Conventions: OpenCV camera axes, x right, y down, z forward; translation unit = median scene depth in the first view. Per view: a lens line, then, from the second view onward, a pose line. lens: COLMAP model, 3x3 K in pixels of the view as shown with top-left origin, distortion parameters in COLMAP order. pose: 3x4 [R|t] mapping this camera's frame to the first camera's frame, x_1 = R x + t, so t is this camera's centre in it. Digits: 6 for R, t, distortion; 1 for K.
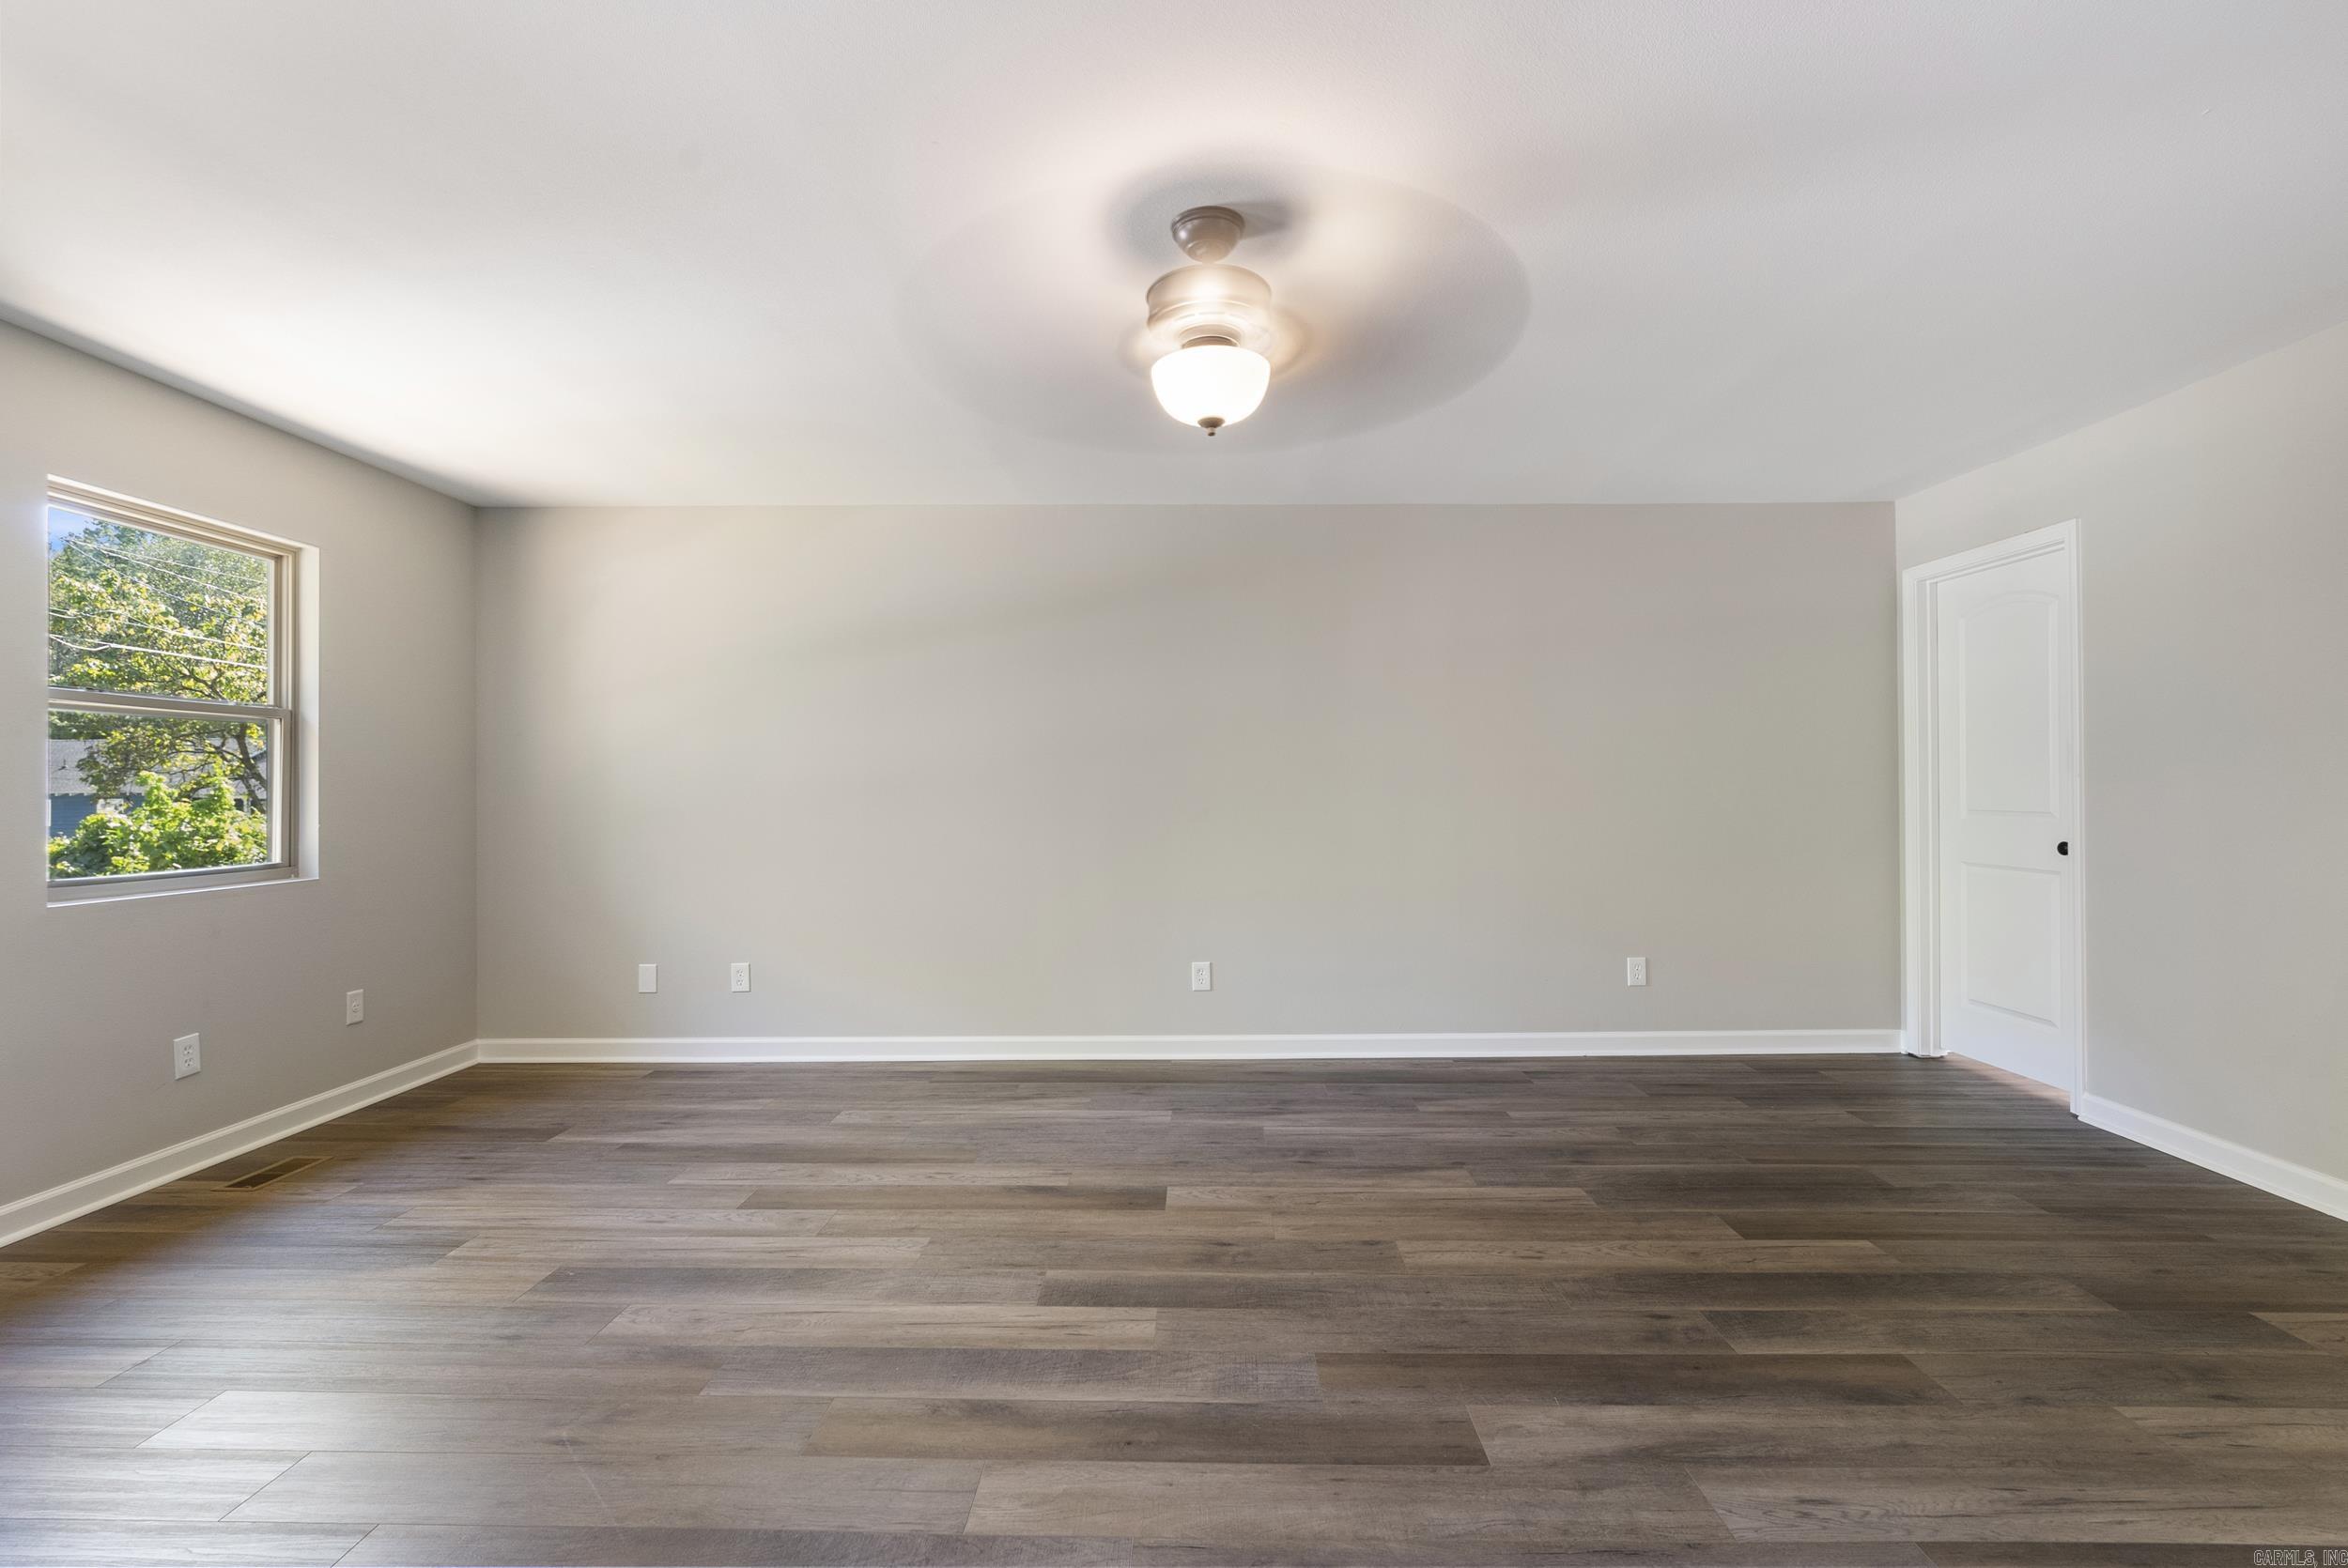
lens RADIAL K [[1032.4, 0, 1179.1], [0, 1032.4, 786.8], [0, 0, 1]] dist [-0.005529, 0.000155]
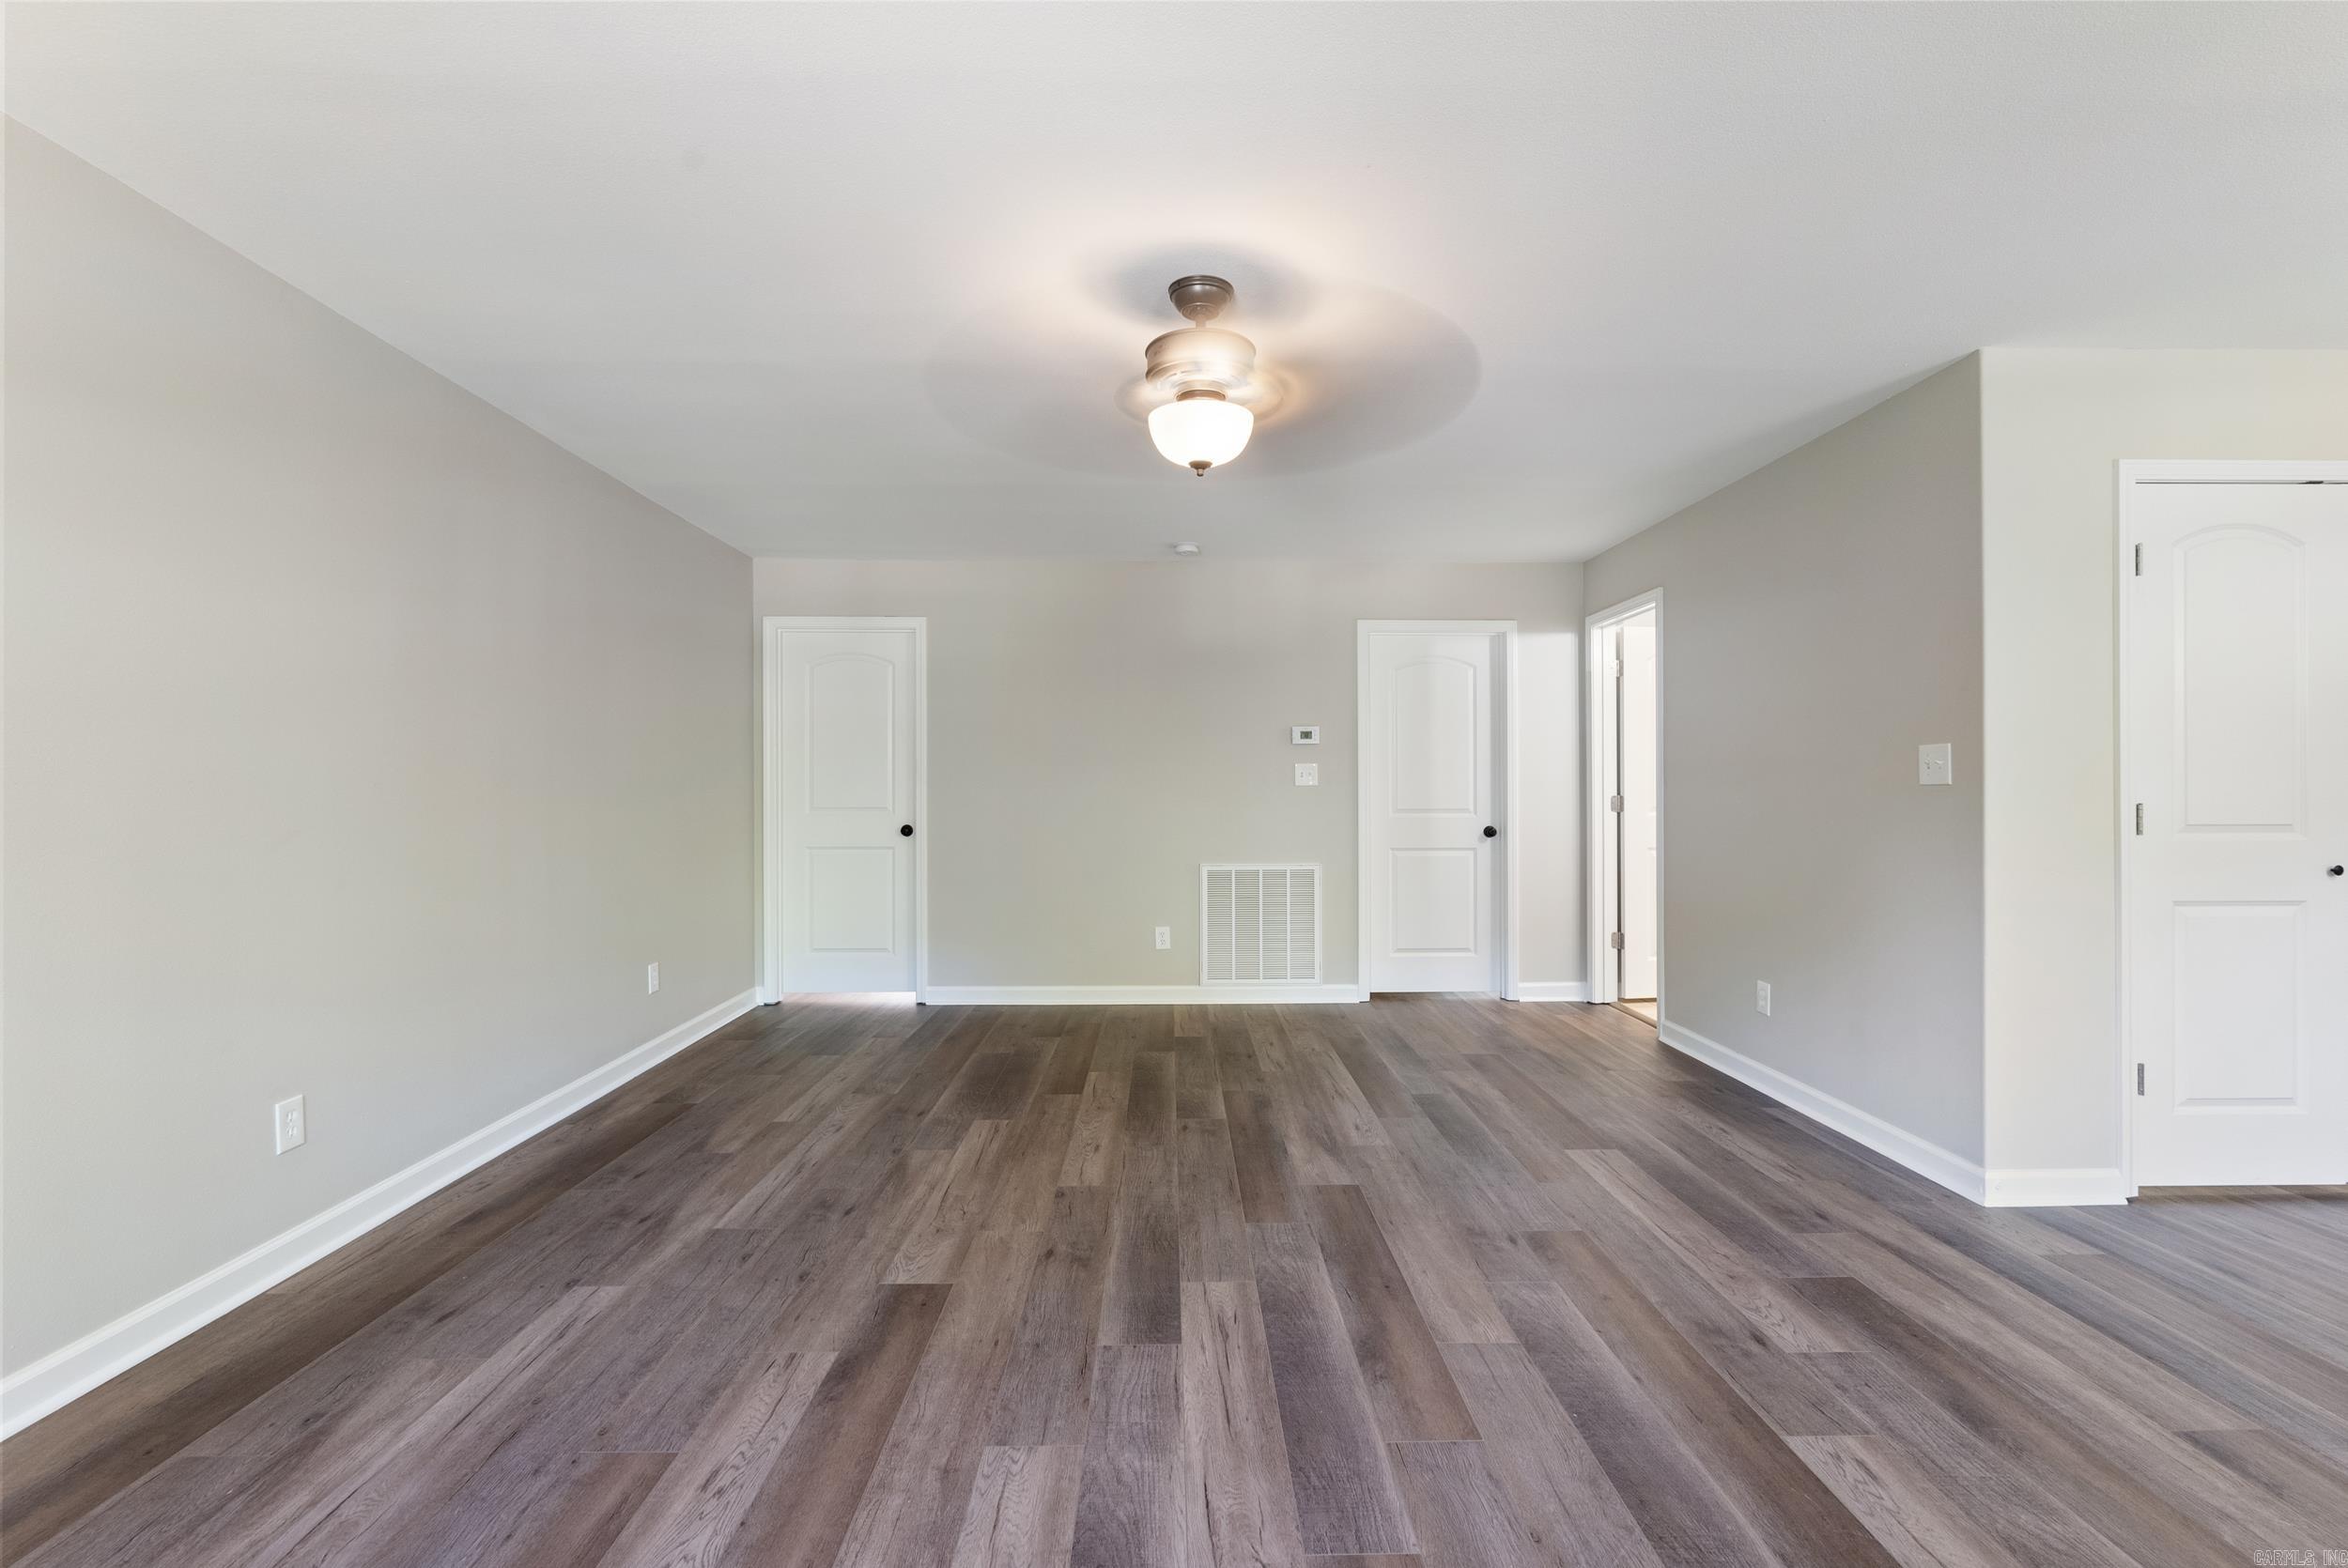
lens RADIAL K [[1032.4, 0, 1179.1], [0, 1032.4, 786.8], [0, 0, 1]] dist [-0.005529, 0.000155]
pose [[-0.035427, 0.006962, 0.999348, -0.865422], [-0.000580, 0.999975, -0.006987, 0.006732], [-0.999372, -0.000827, -0.035422, 0.838393]]
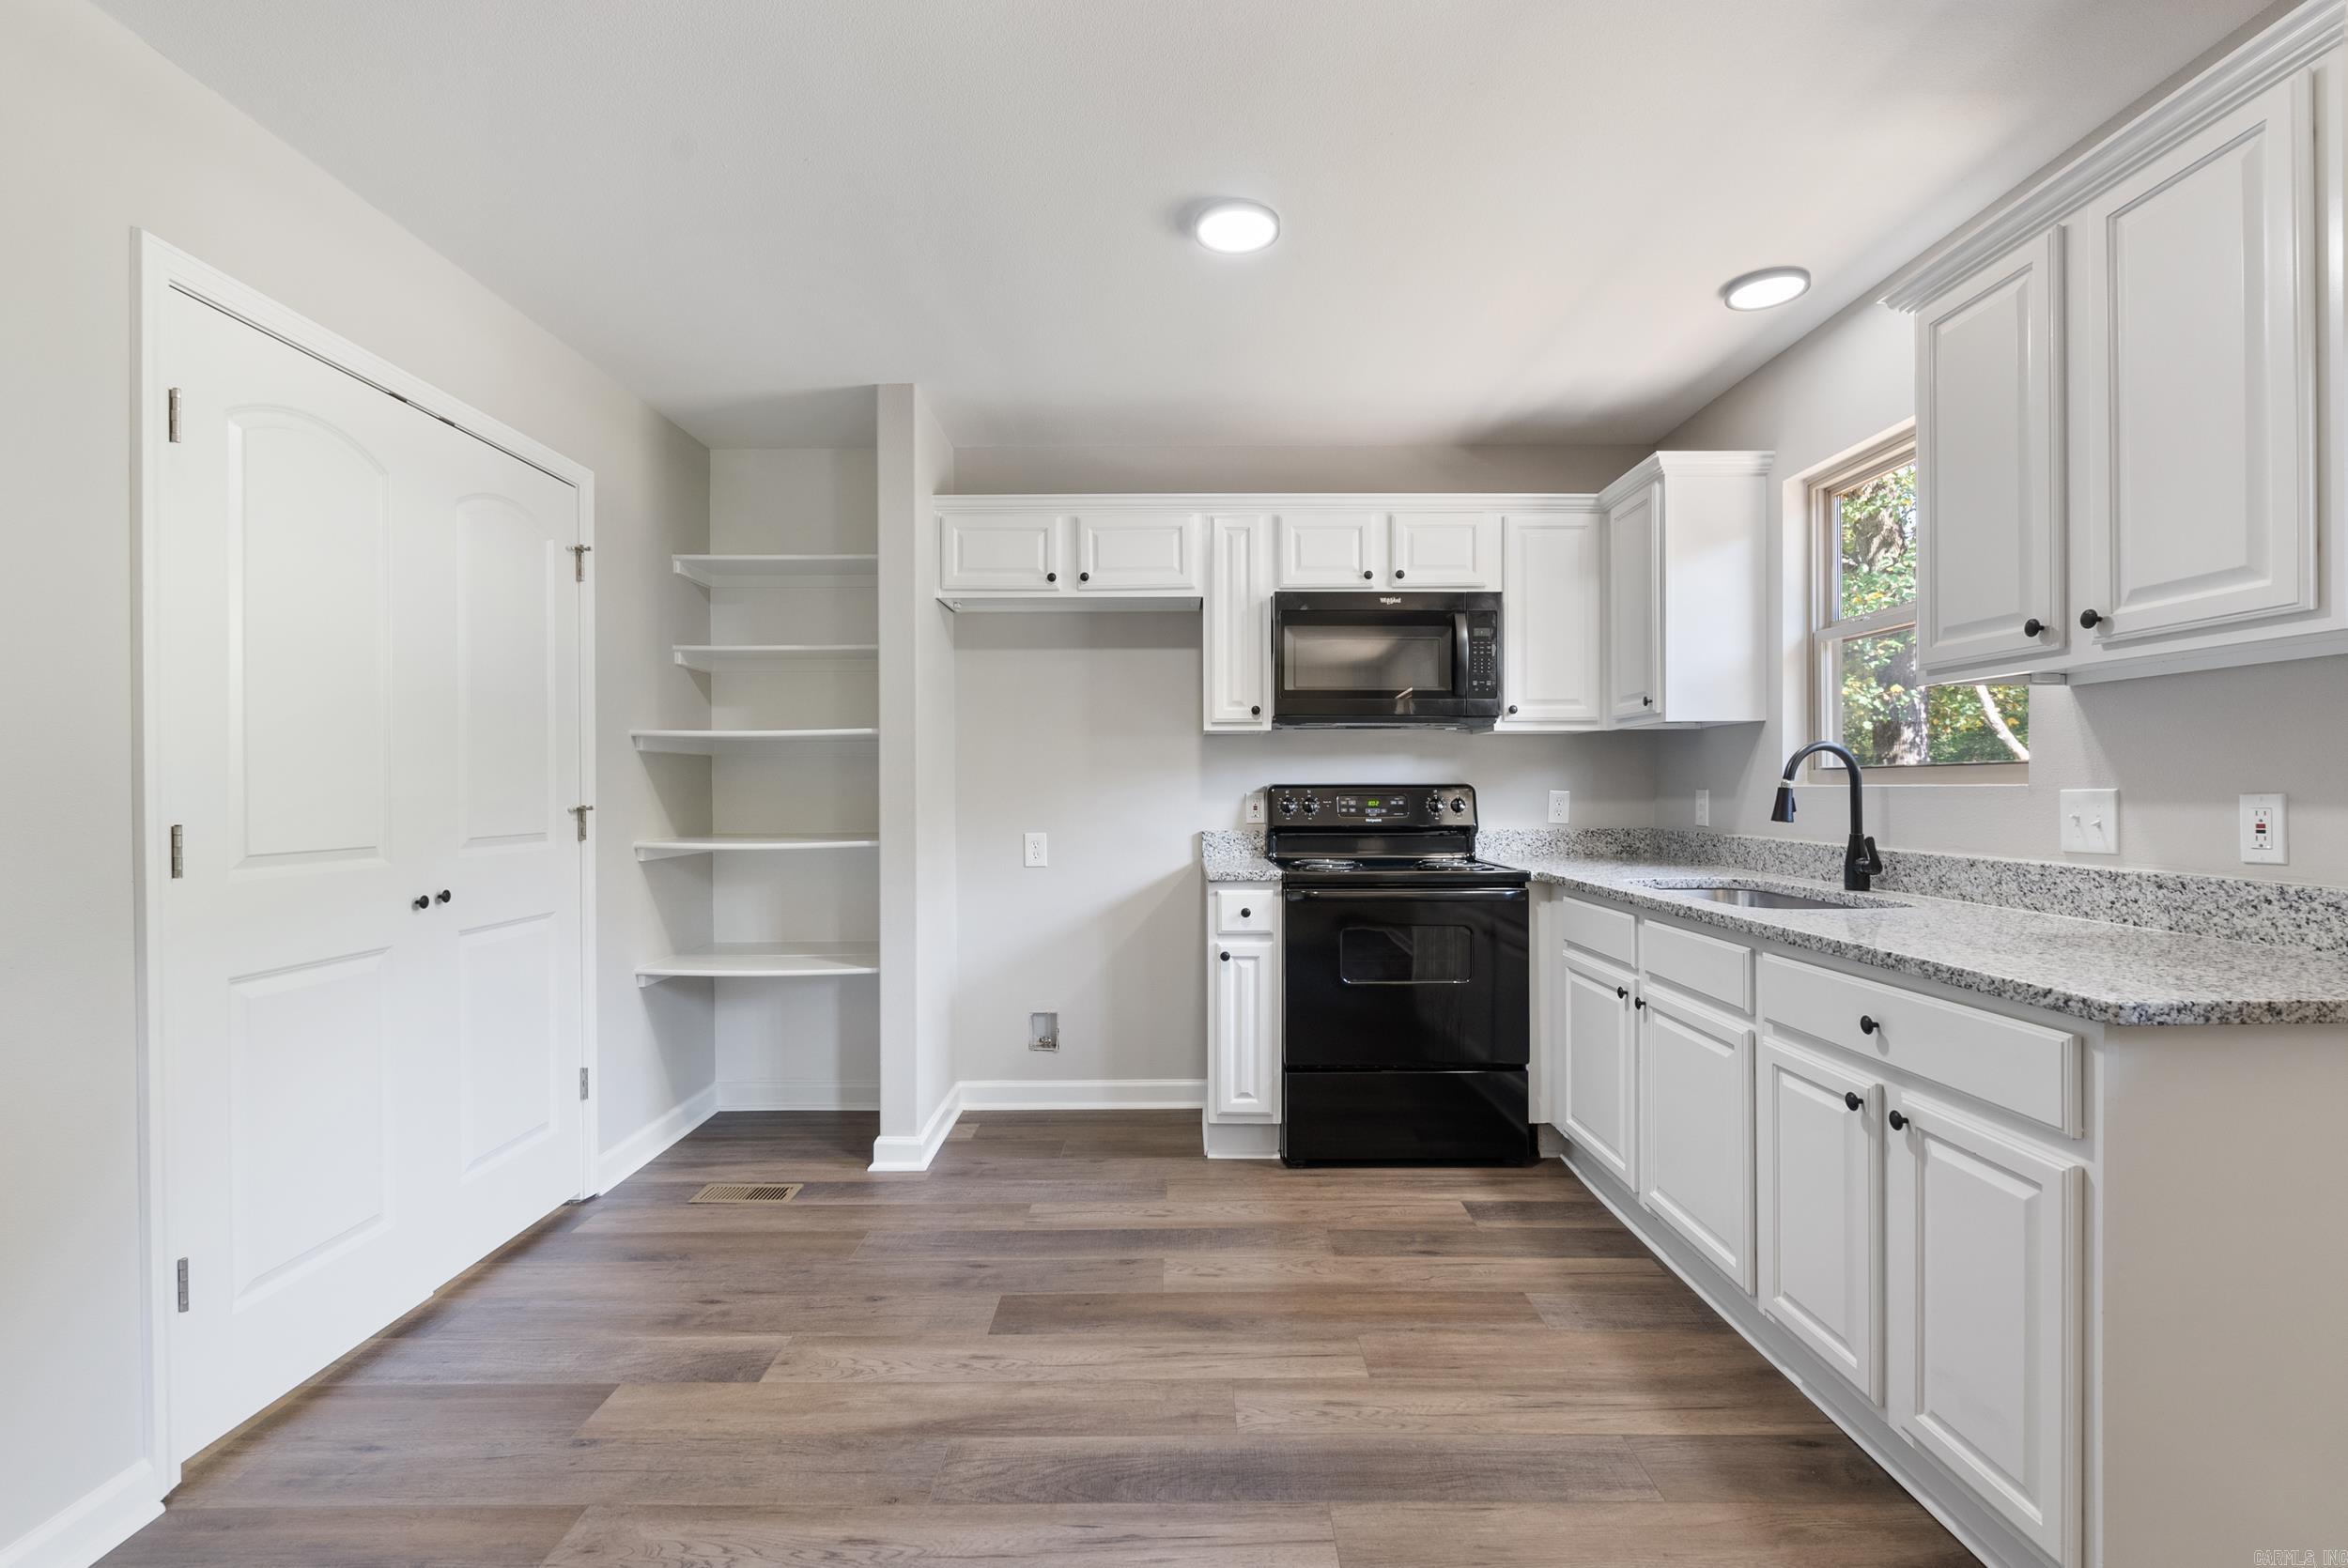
lens RADIAL K [[1056.3, 0, 1177.6], [0, 1056.3, 789.8], [0, 0, 1]] dist [-0.000687, -0.000072]
pose [[-0.999773, 0.010972, -0.018251, -0.463896], [0.010993, 0.999939, -0.001060, 0.001973], [0.018238, -0.001260, -0.999833, 0.488449]]
